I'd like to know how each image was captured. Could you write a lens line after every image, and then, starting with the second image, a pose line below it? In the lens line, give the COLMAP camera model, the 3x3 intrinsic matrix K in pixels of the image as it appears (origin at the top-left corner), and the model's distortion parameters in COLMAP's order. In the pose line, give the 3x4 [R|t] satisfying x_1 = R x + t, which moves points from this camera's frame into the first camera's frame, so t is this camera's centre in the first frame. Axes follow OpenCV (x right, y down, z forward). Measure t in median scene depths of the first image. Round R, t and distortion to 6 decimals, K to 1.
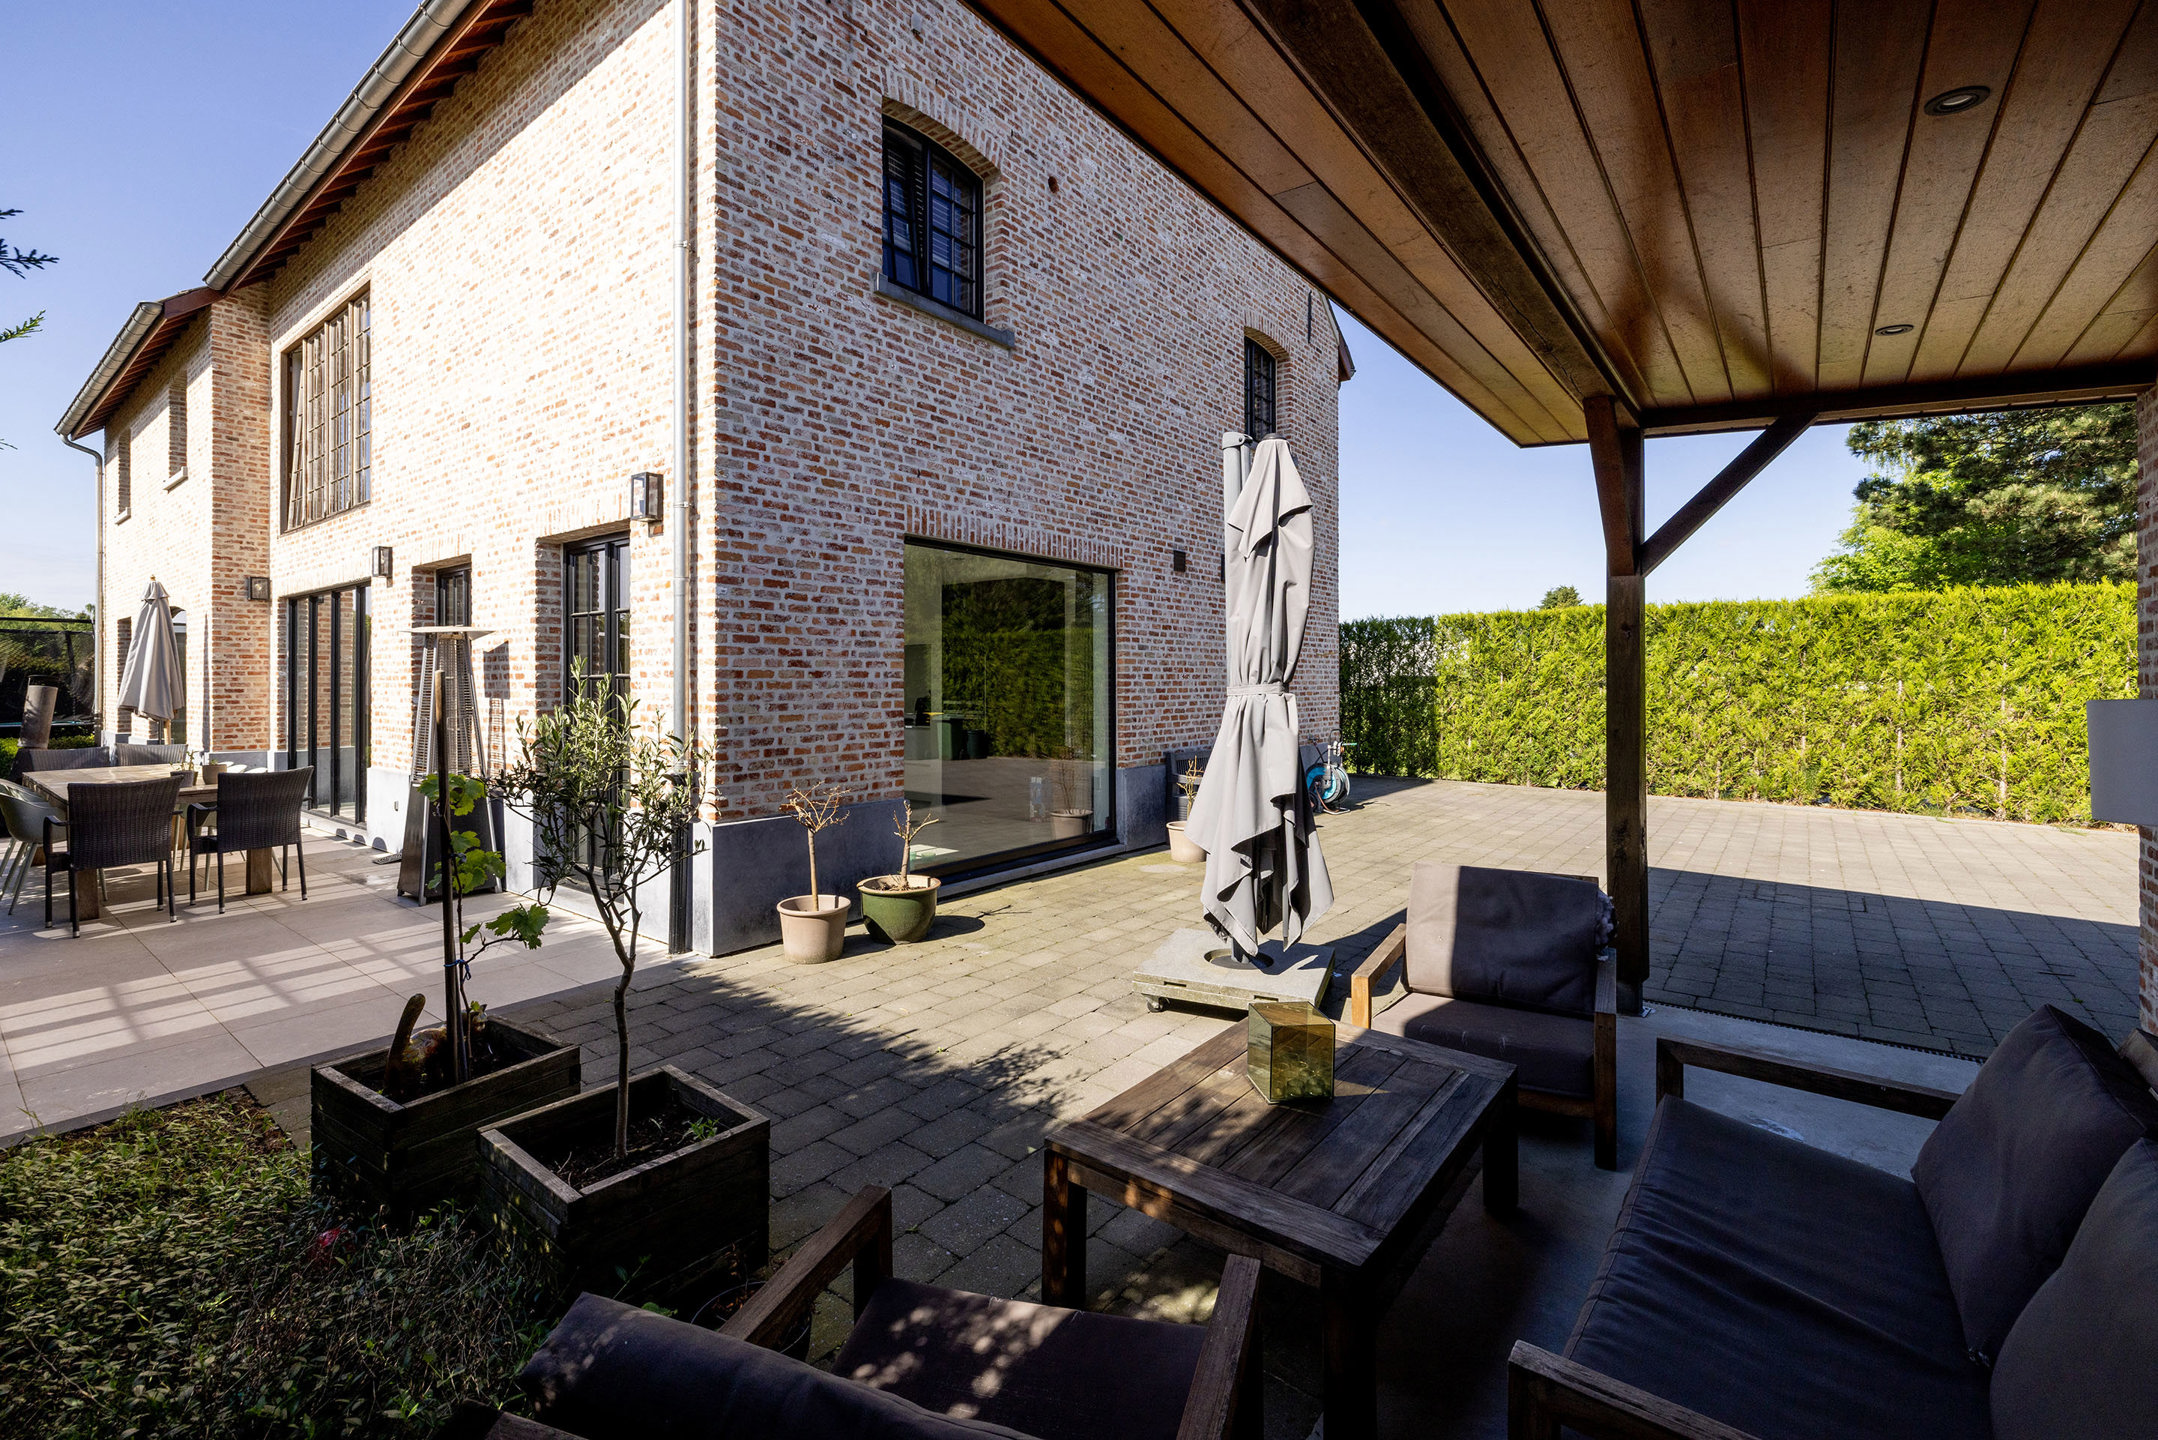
lens RADIAL K [[920.6, 0, 1090.7], [0, 920.6, 676.6], [0, 0, 1]] dist [-0.001272, -0.000323]
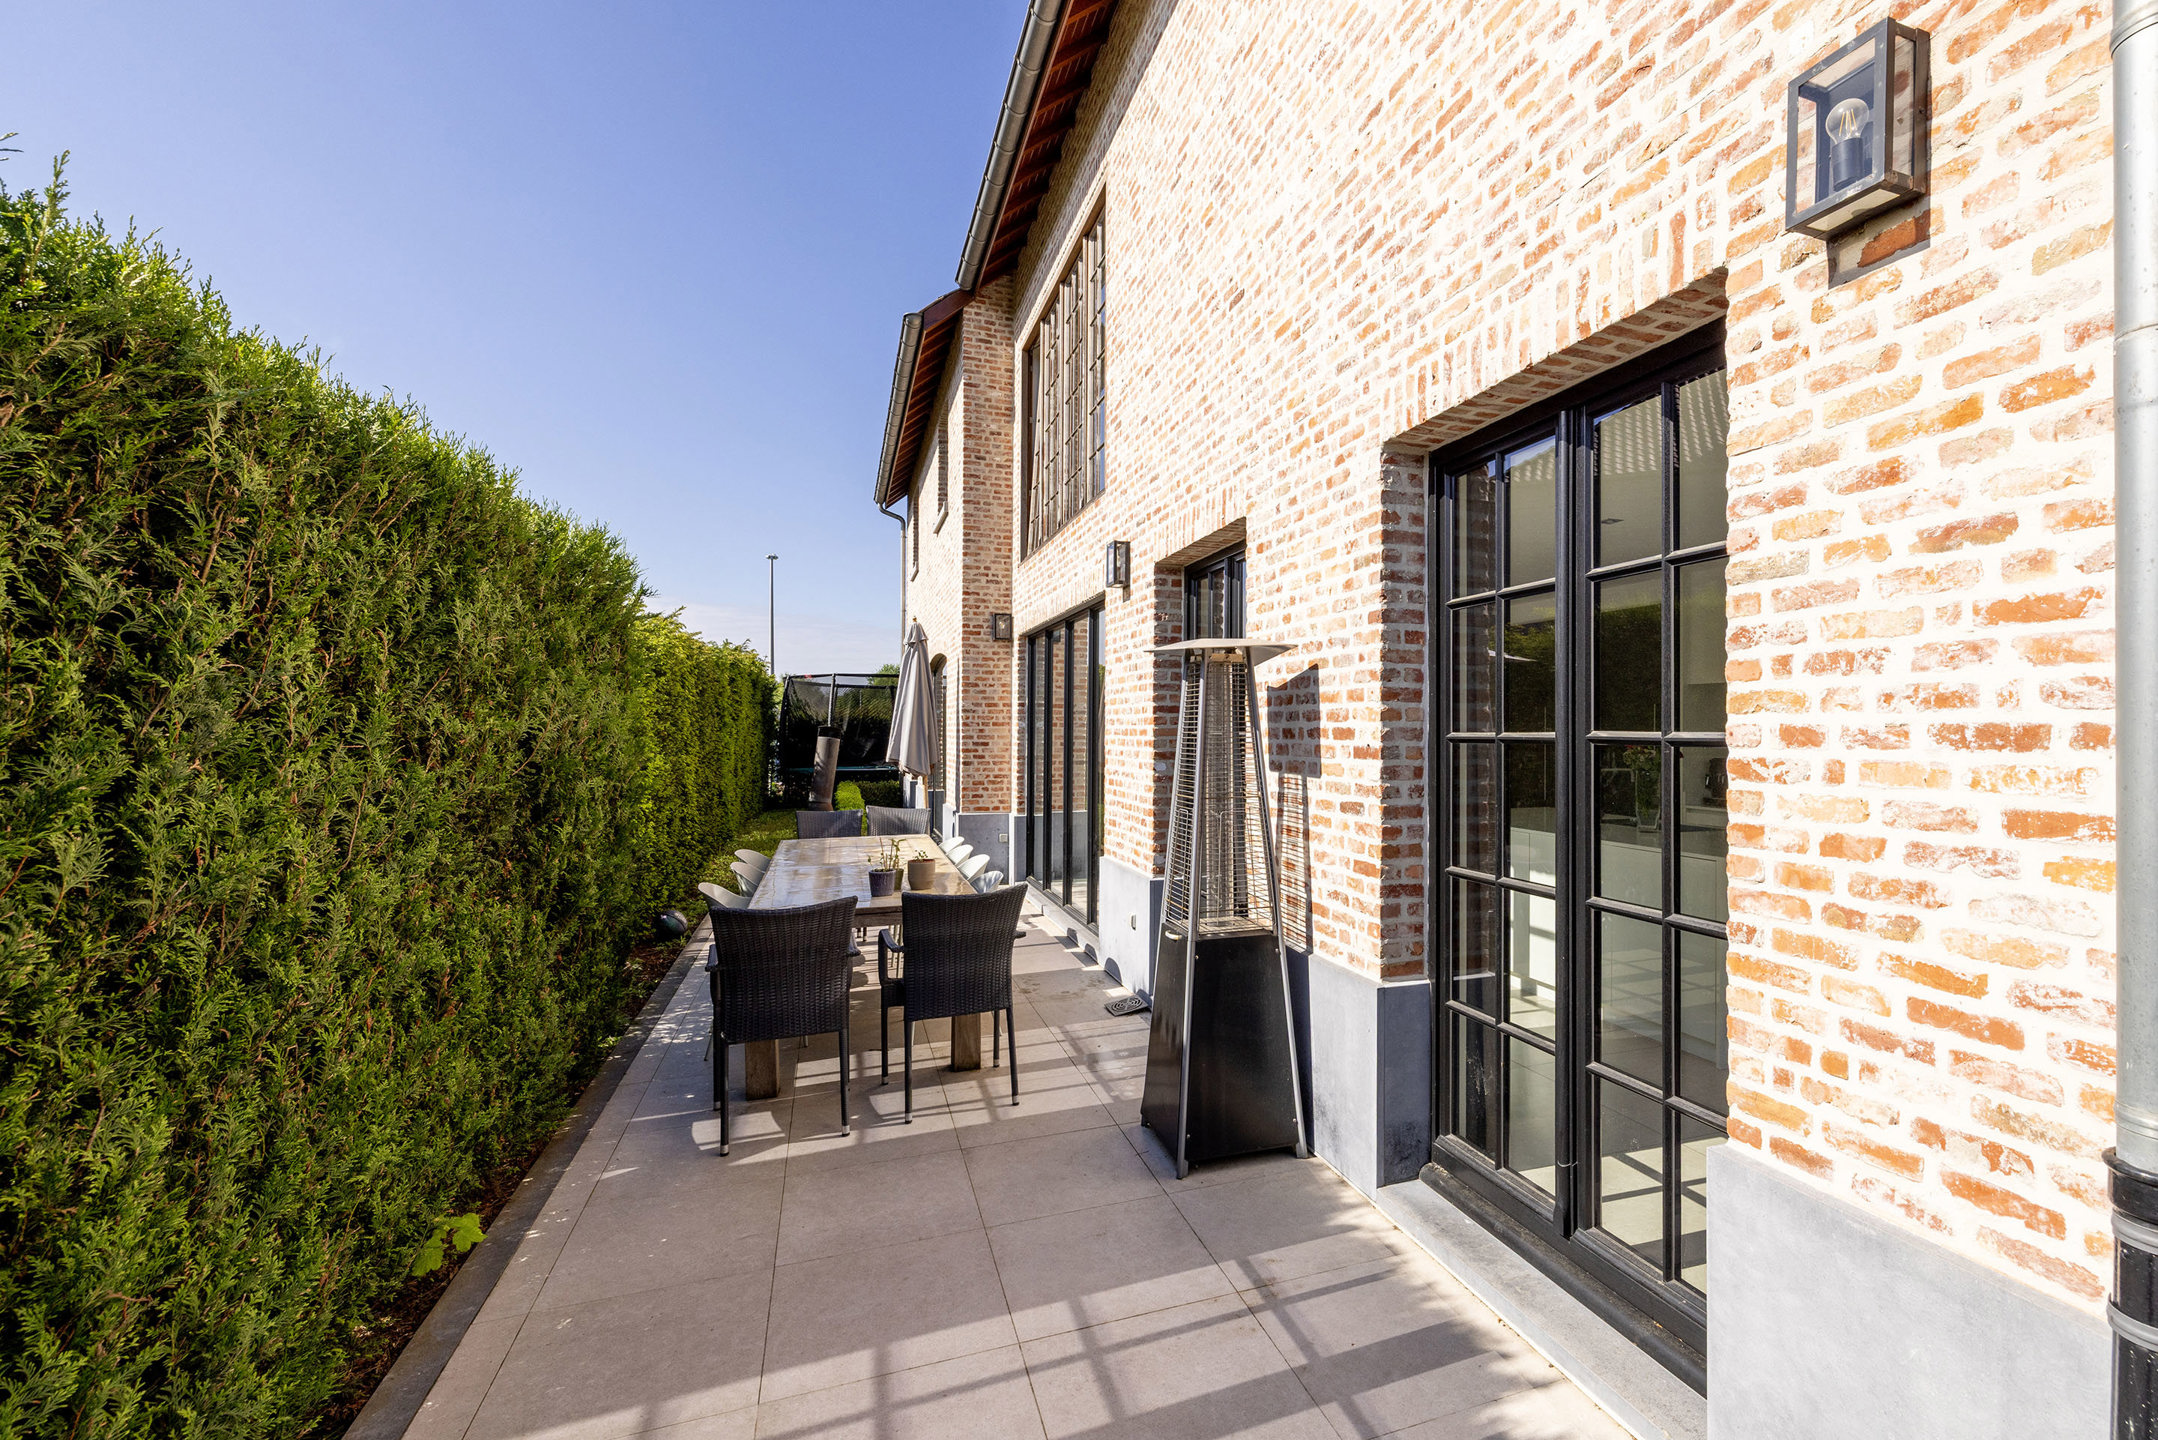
lens RADIAL K [[920.6, 0, 1078.9], [0, 920.6, 722.2], [0, 0, 1]] dist [-0.001272, -0.000323]
pose [[0.772948, 0.002037, -0.634466, -0.348459], [-0.005172, 0.999982, -0.003091, -0.003510], [0.634448, 0.005671, 0.772945, 0.440403]]
